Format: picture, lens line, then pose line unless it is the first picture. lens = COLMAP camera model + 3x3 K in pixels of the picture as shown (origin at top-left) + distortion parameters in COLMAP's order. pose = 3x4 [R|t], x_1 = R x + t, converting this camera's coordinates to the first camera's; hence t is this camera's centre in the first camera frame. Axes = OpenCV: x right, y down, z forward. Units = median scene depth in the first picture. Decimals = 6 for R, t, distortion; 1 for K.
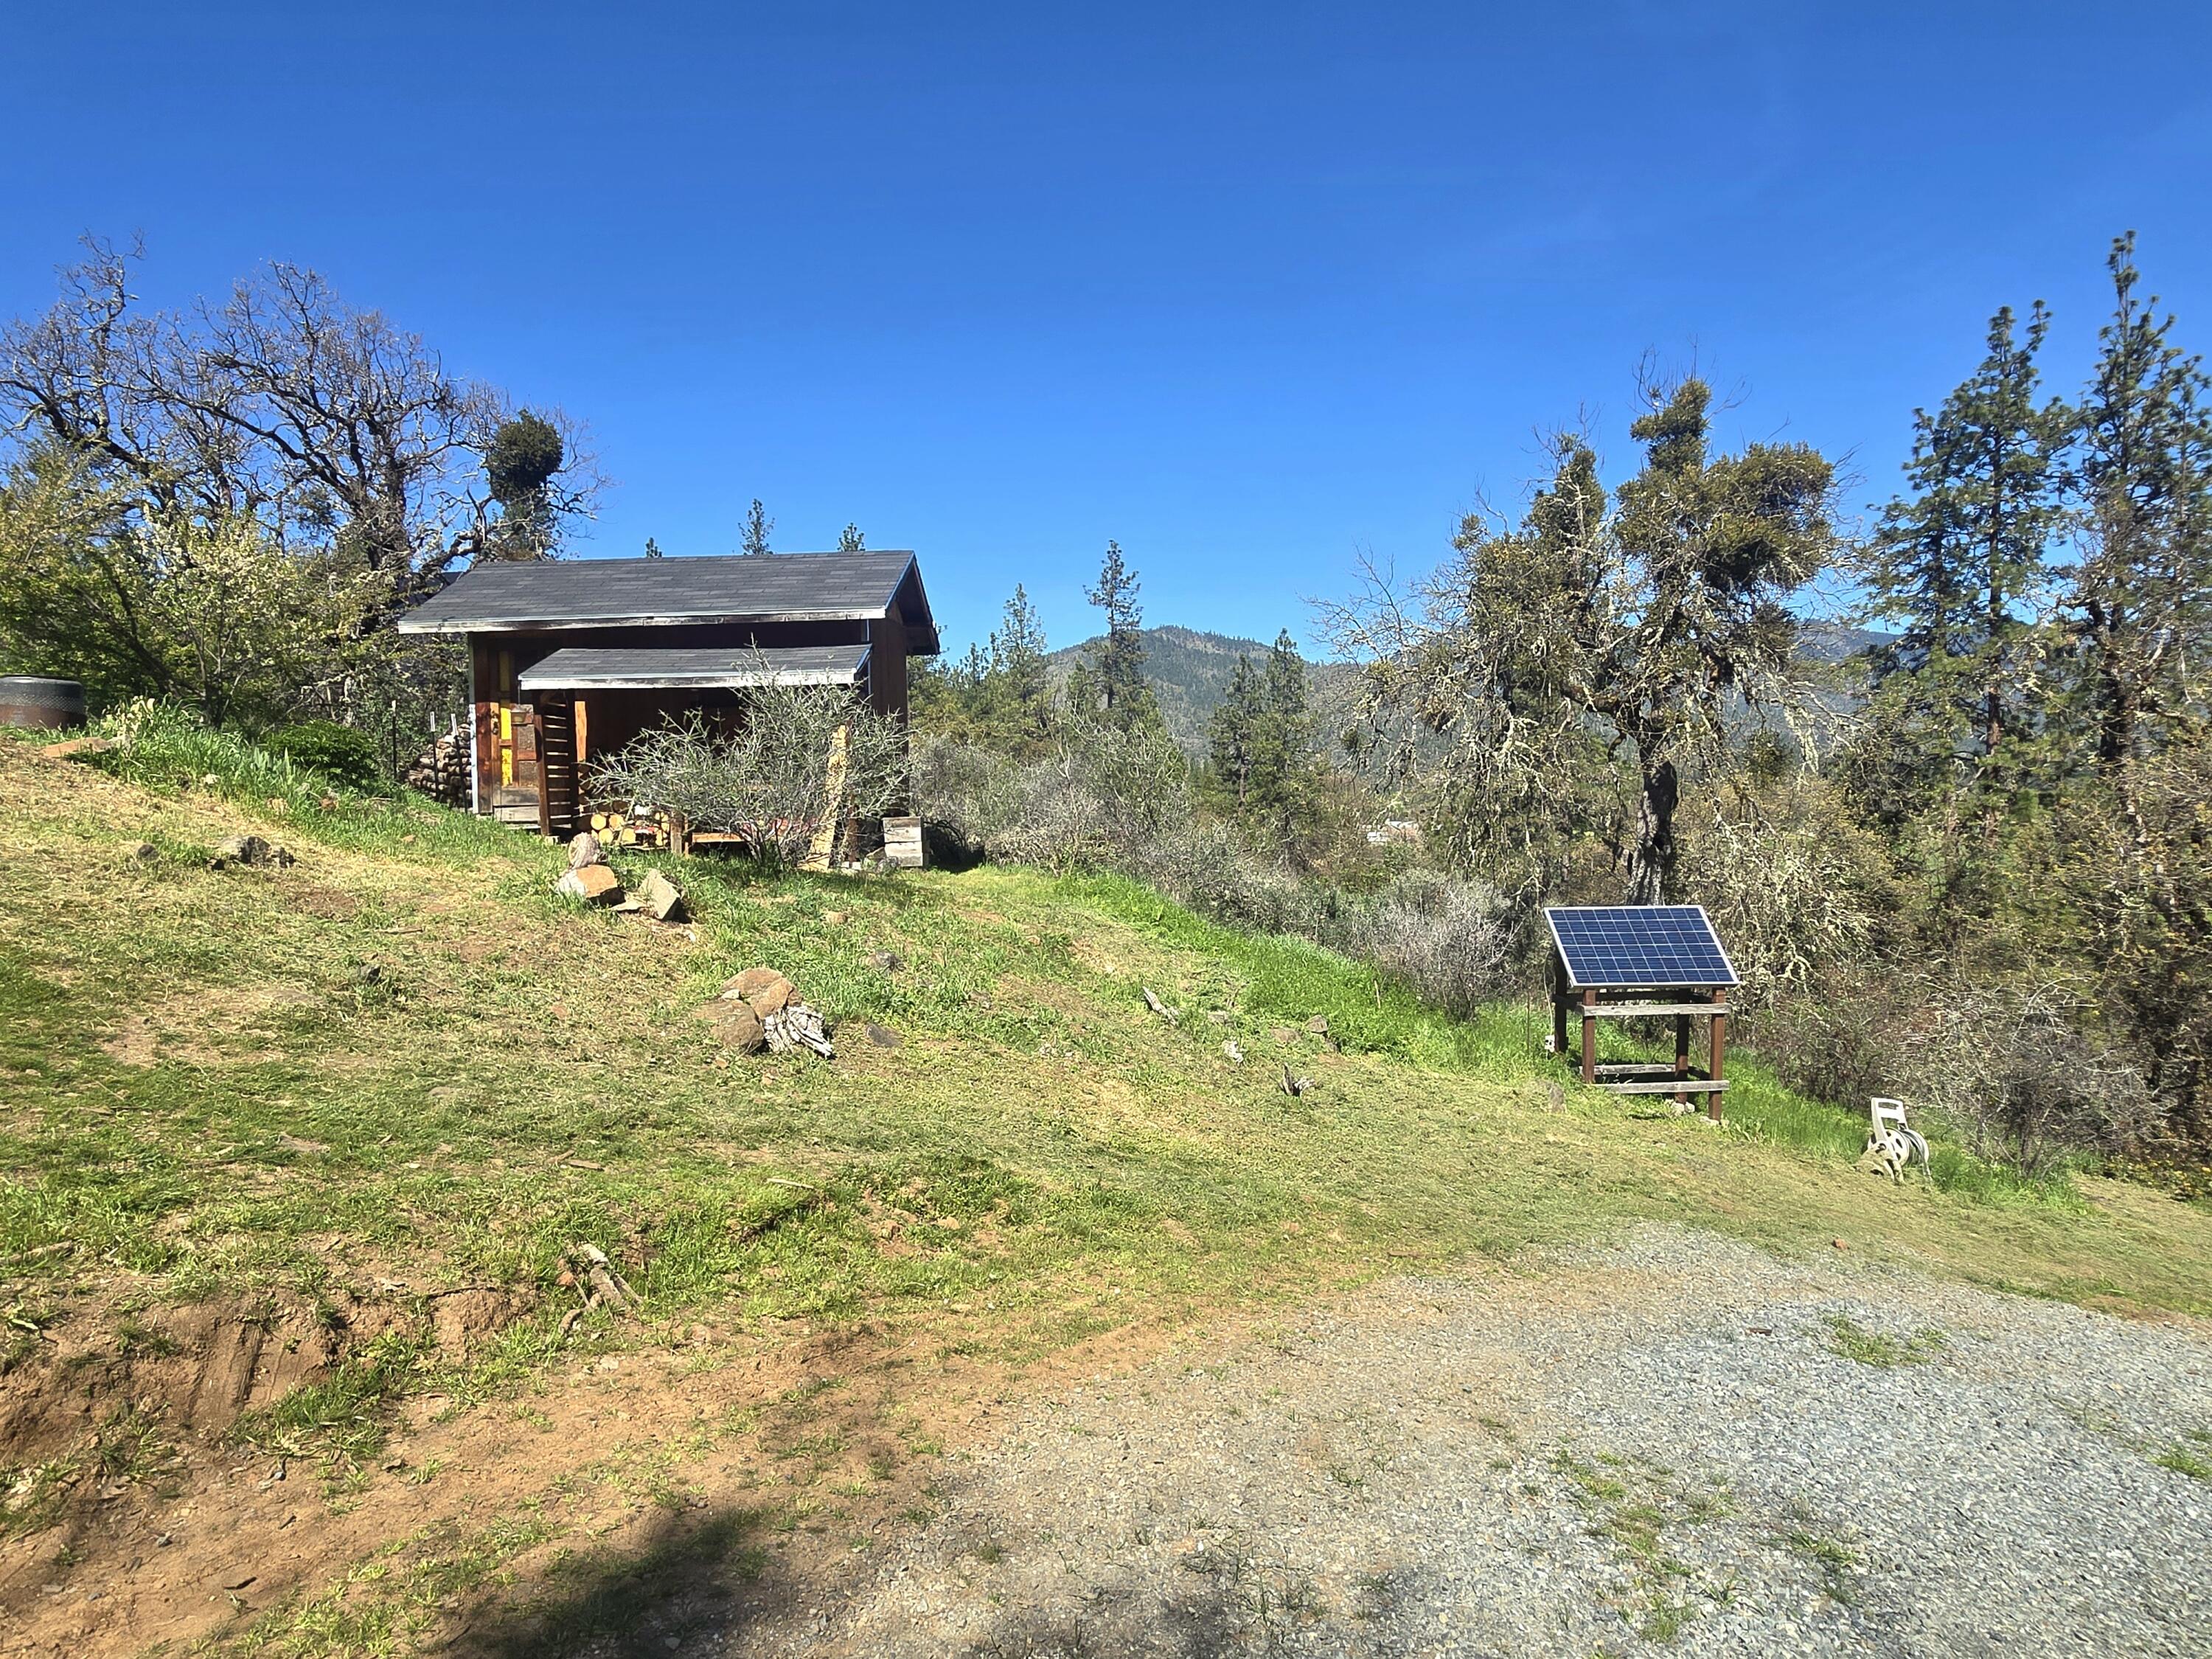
lens RADIAL K [[1272.8, 0, 1103.0], [0, 1272.8, 829.6], [0, 0, 1]] dist [0.000147, 0.005585]
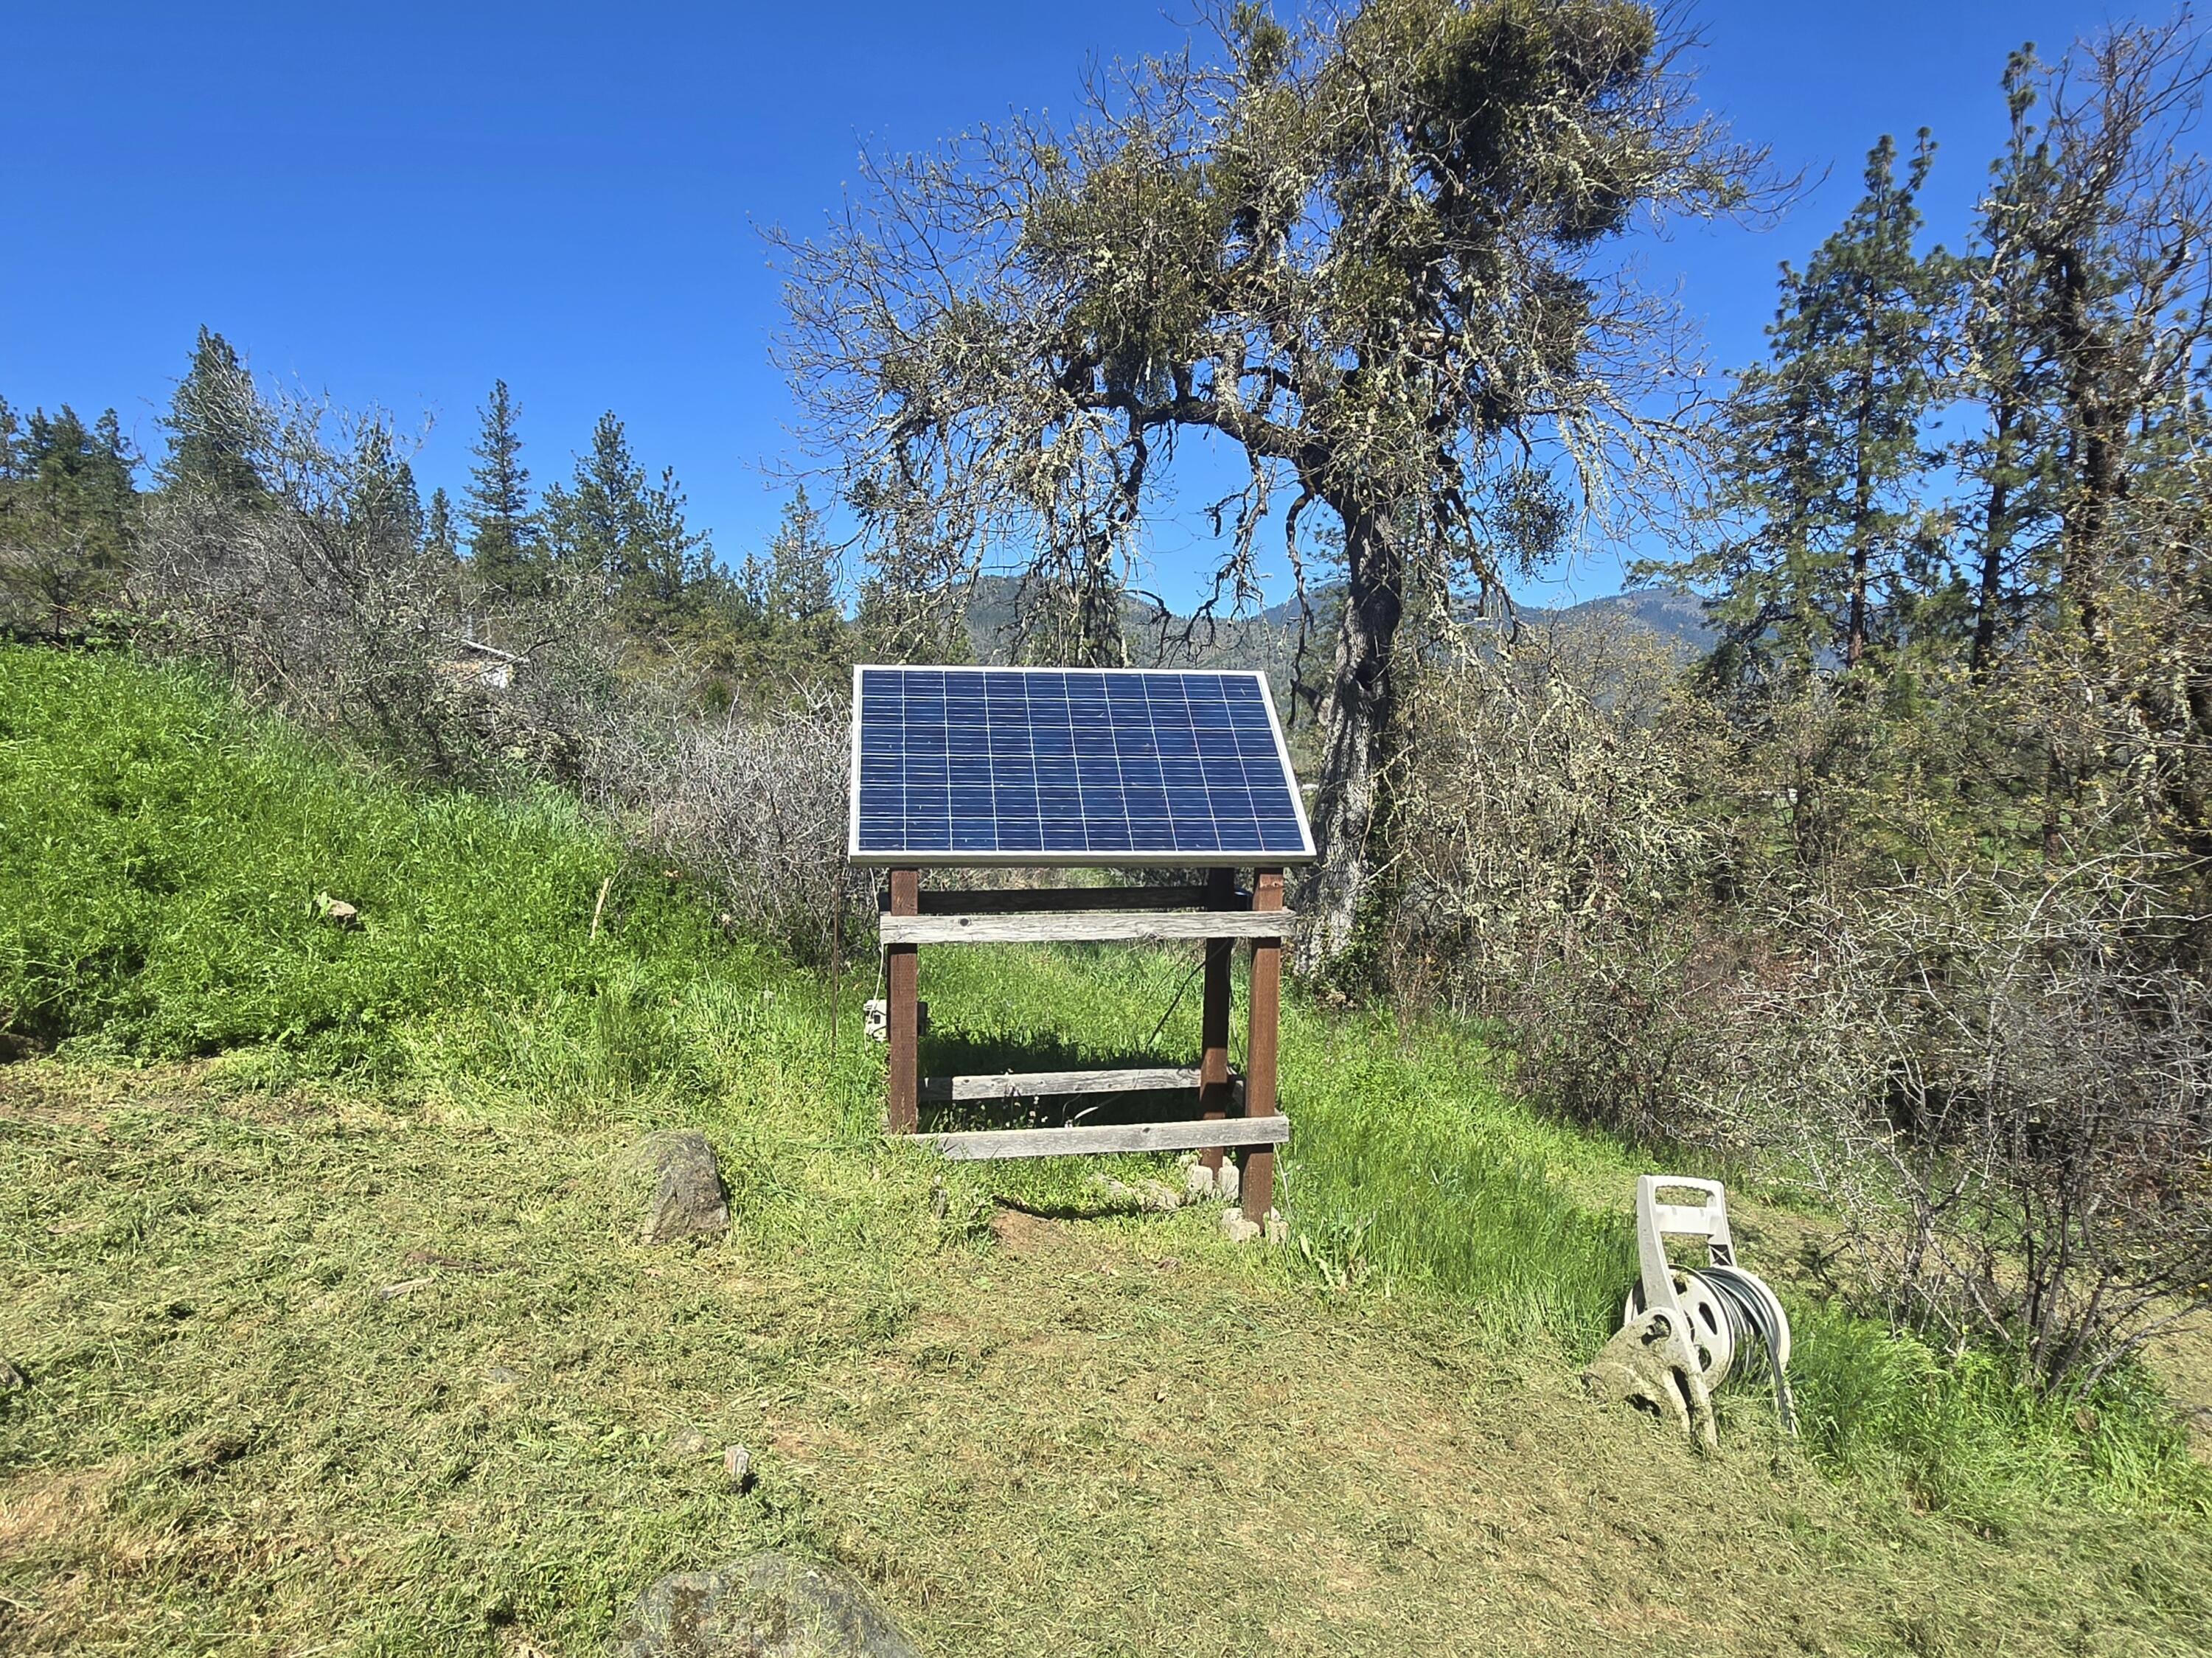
lens RADIAL K [[1272.7, 0, 1123.0], [0, 1272.7, 838.3], [0, 0, 1]] dist [0.000147, 0.005585]
pose [[0.994767, 0.010058, 0.101677, 0.132091], [-0.013414, 0.999386, 0.032381, 0.033973], [-0.101288, -0.033576, 0.994290, 0.207981]]
